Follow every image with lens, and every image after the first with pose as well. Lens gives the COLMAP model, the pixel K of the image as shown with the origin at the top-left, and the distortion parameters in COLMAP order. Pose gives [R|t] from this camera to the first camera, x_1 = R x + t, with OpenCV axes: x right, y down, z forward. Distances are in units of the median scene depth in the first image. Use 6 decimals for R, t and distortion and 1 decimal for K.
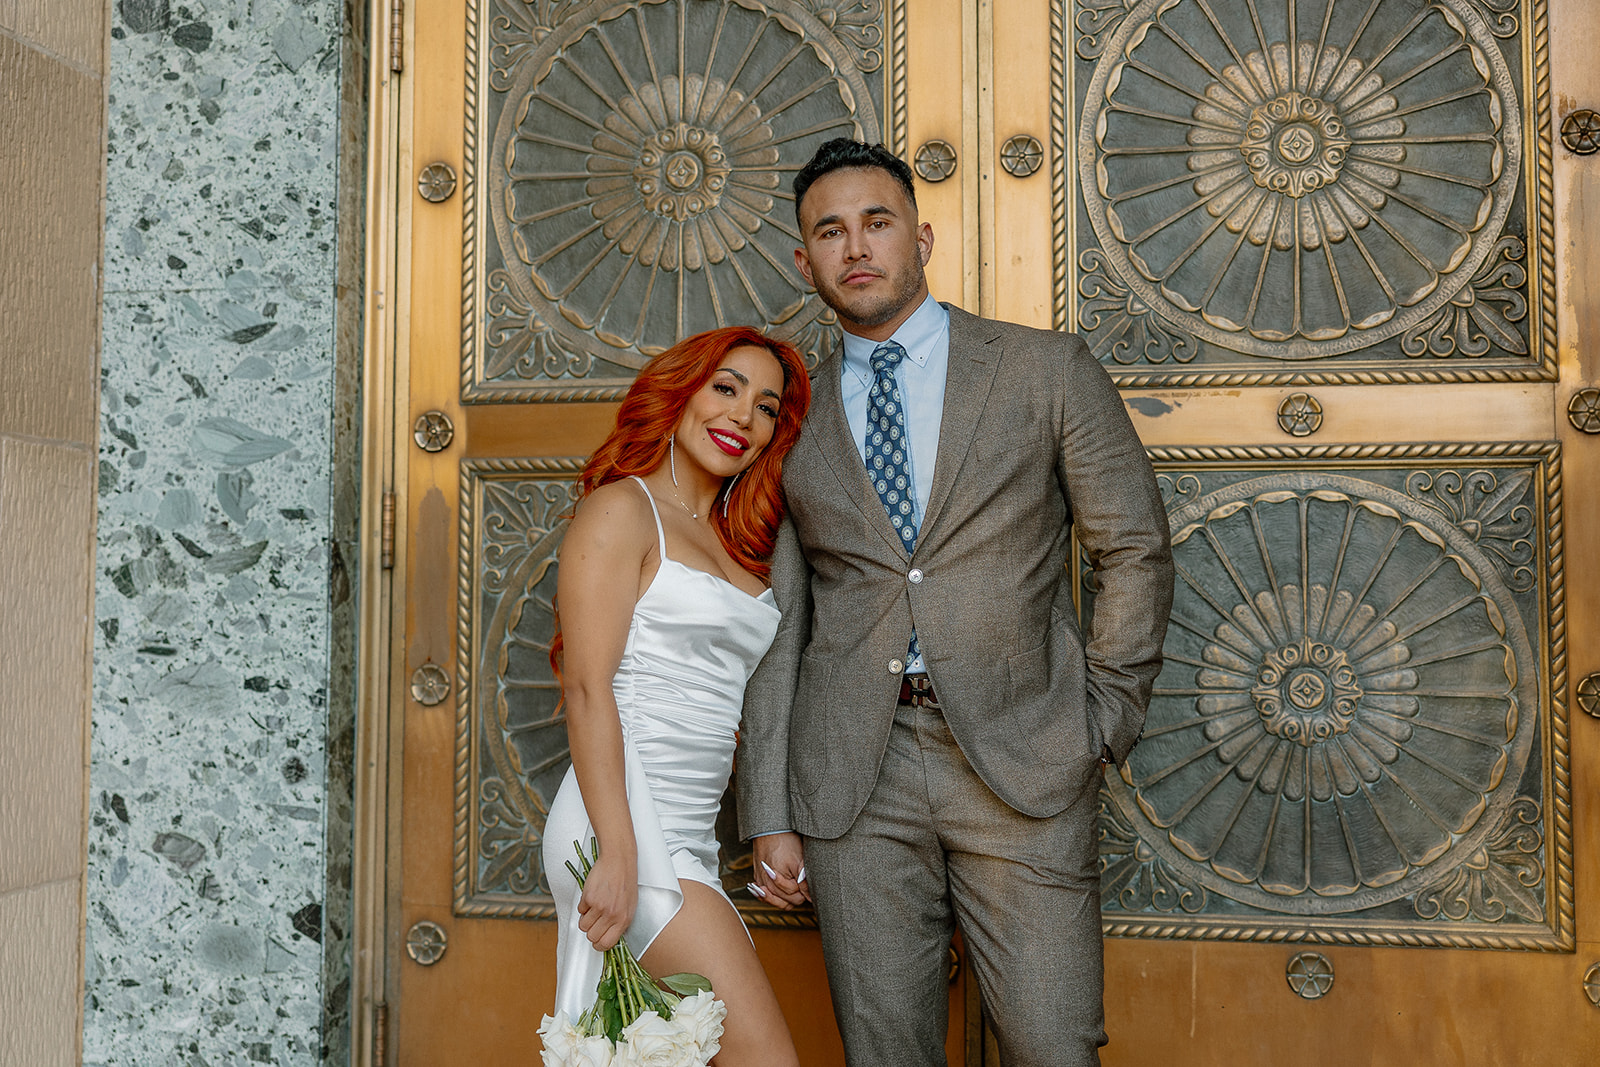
lens RADIAL K [[1926.6, 0, 801.2], [0, 1926.6, 471.2], [0, 0, 1]] dist [-0.002041, 0.000000]
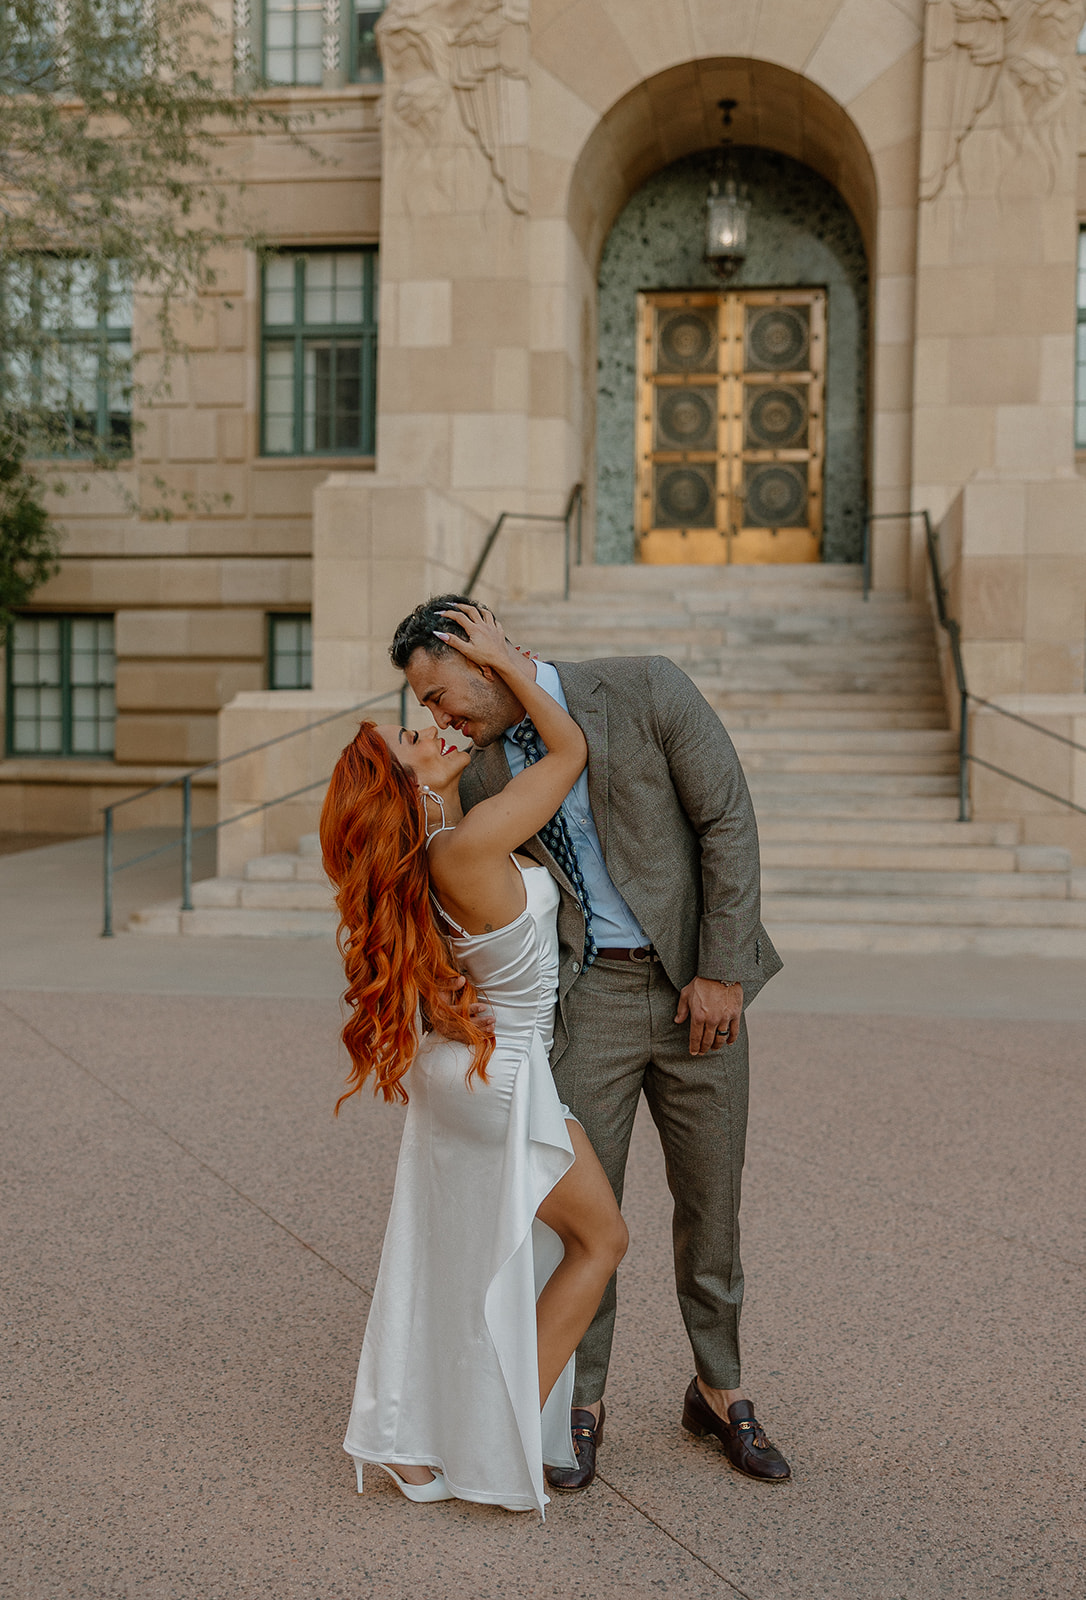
lens RADIAL K [[1828.6, 0, 551.0], [0, 1828.6, 780.0], [0, 0, 1]] dist [0.023631, 0.000000]
pose [[0.998119, 0.007259, 0.060875, -0.920469], [-0.013088, 0.995304, 0.095908, 0.499811], [-0.059893, -0.096524, 0.993527, -5.484526]]
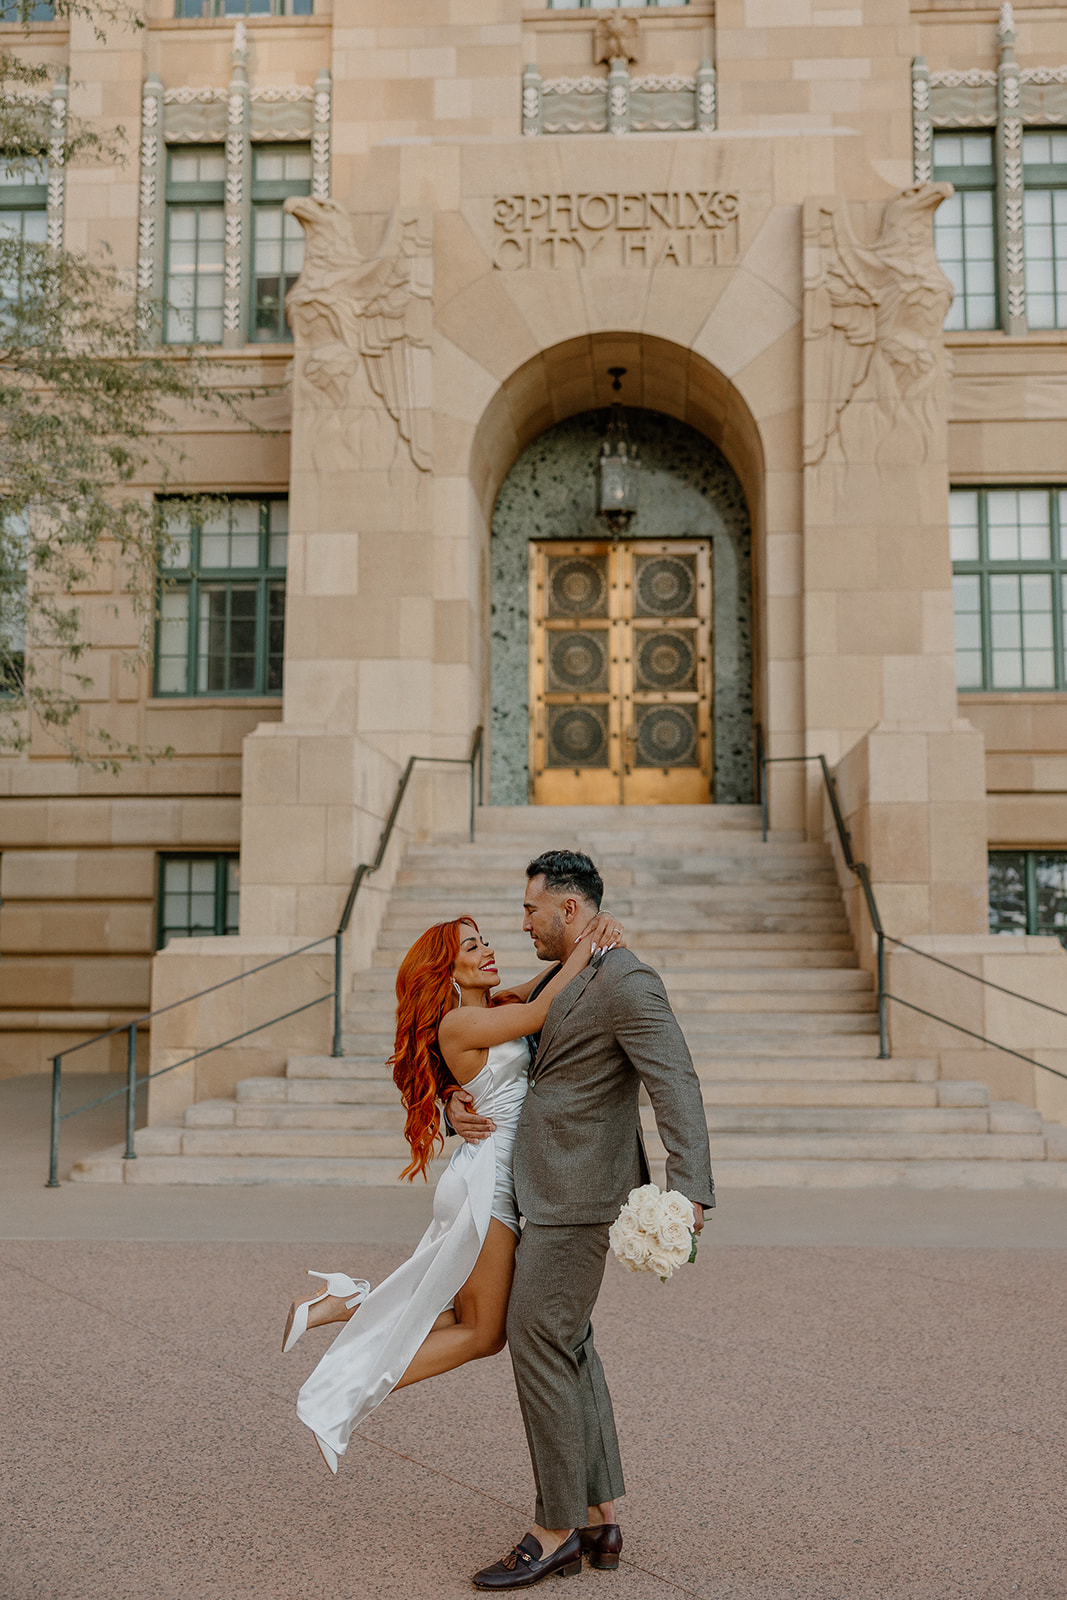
lens RADIAL K [[1926.6, 0, 536.6], [0, 1926.6, 730.2], [0, 0, 1]] dist [-0.002041, 0.000000]
pose [[0.990088, 0.016597, 0.139468, -1.174171], [-0.009395, 0.998596, -0.052138, 0.454751], [-0.140137, 0.050311, 0.988853, -5.816286]]
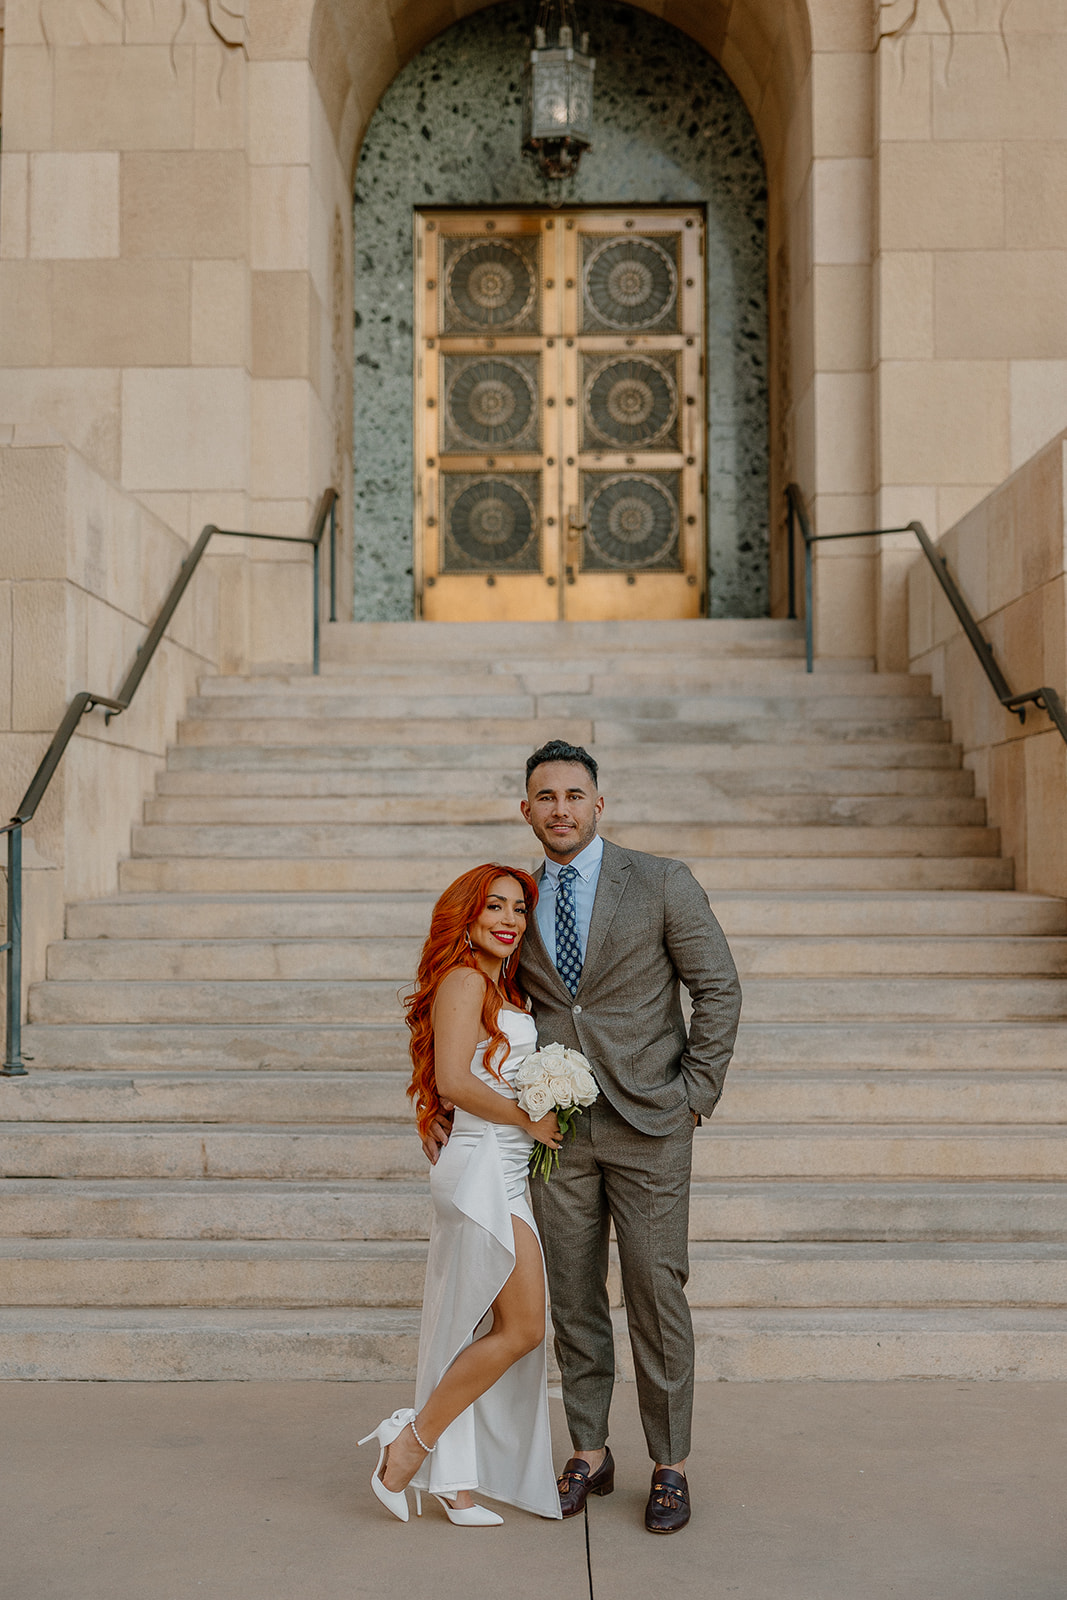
lens RADIAL K [[2178.8, 0, 494.0], [0, 2178.8, 774.3], [0, 0, 1]] dist [0.000295, 0.000000]
pose [[0.985952, 0.004569, 0.166967, -0.880630], [-0.008246, 0.999738, 0.021336, 0.580188], [-0.166826, -0.022413, 0.985732, -3.881801]]
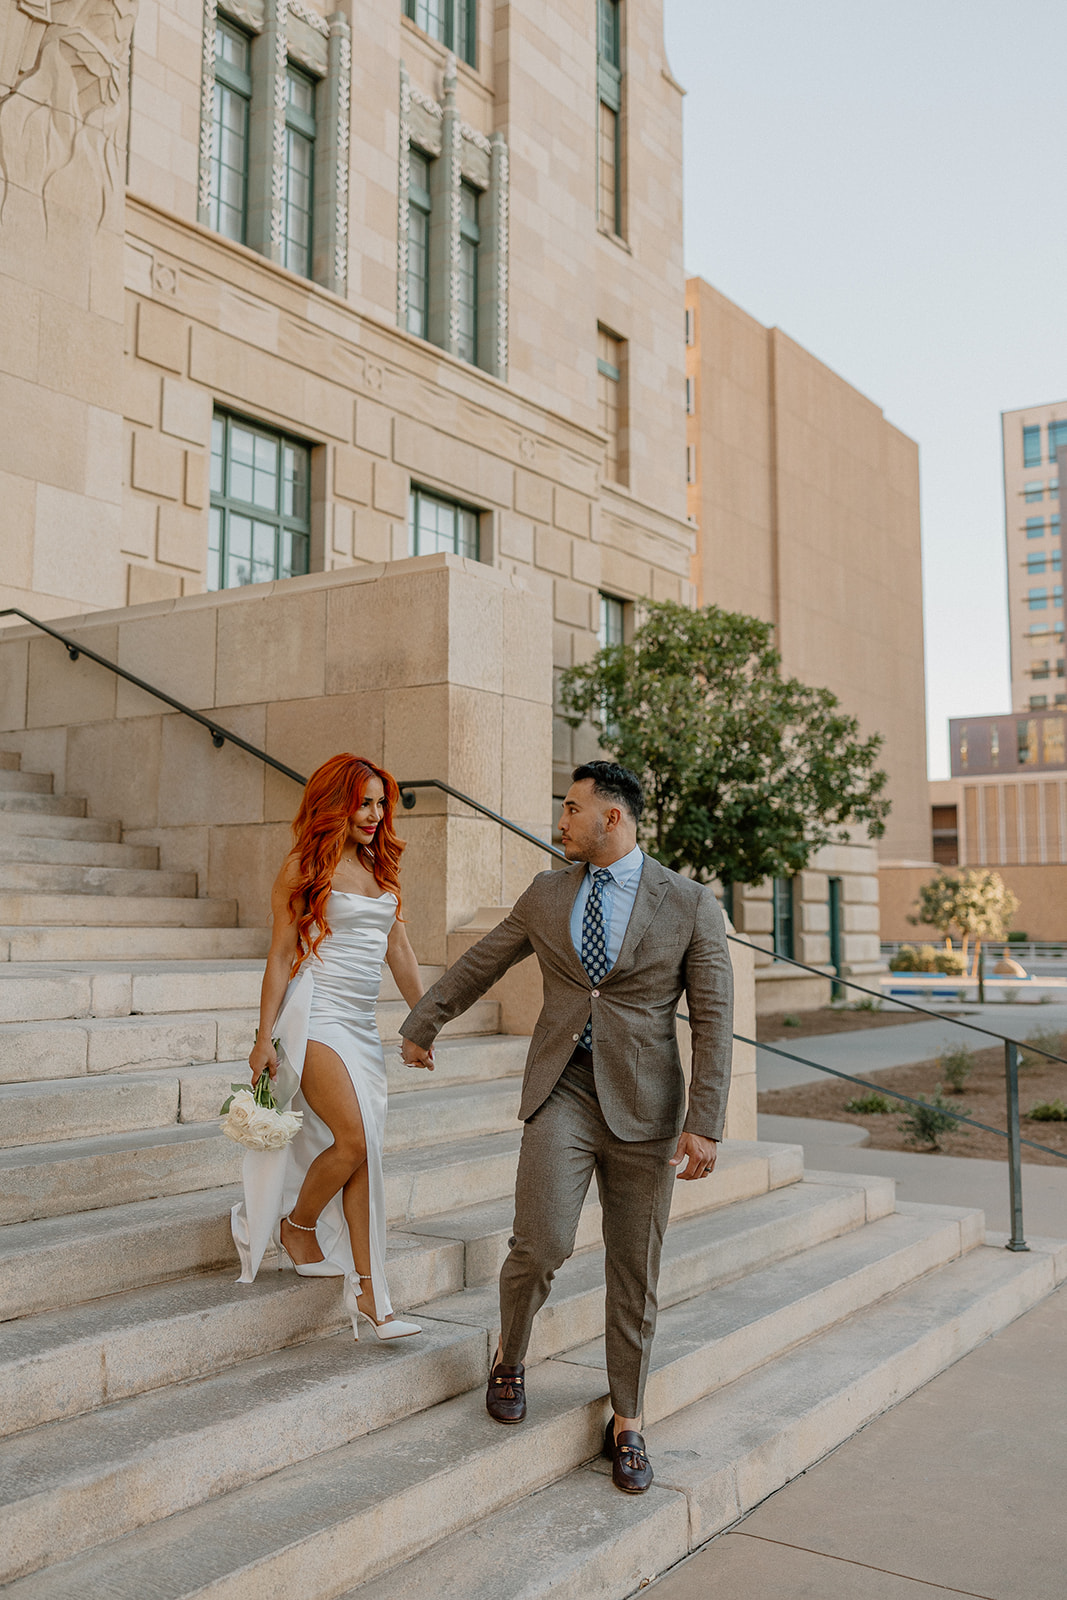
lens RADIAL K [[1528.4, 0, 539.8], [0, 1528.4, 752.9], [0, 0, 1]] dist [-0.001791, 0.000000]
pose [[0.382832, 0.108327, 0.917445, -1.705677], [-0.061511, 0.993886, -0.091685, 0.678068], [-0.921768, -0.021333, 0.387155, -2.288658]]
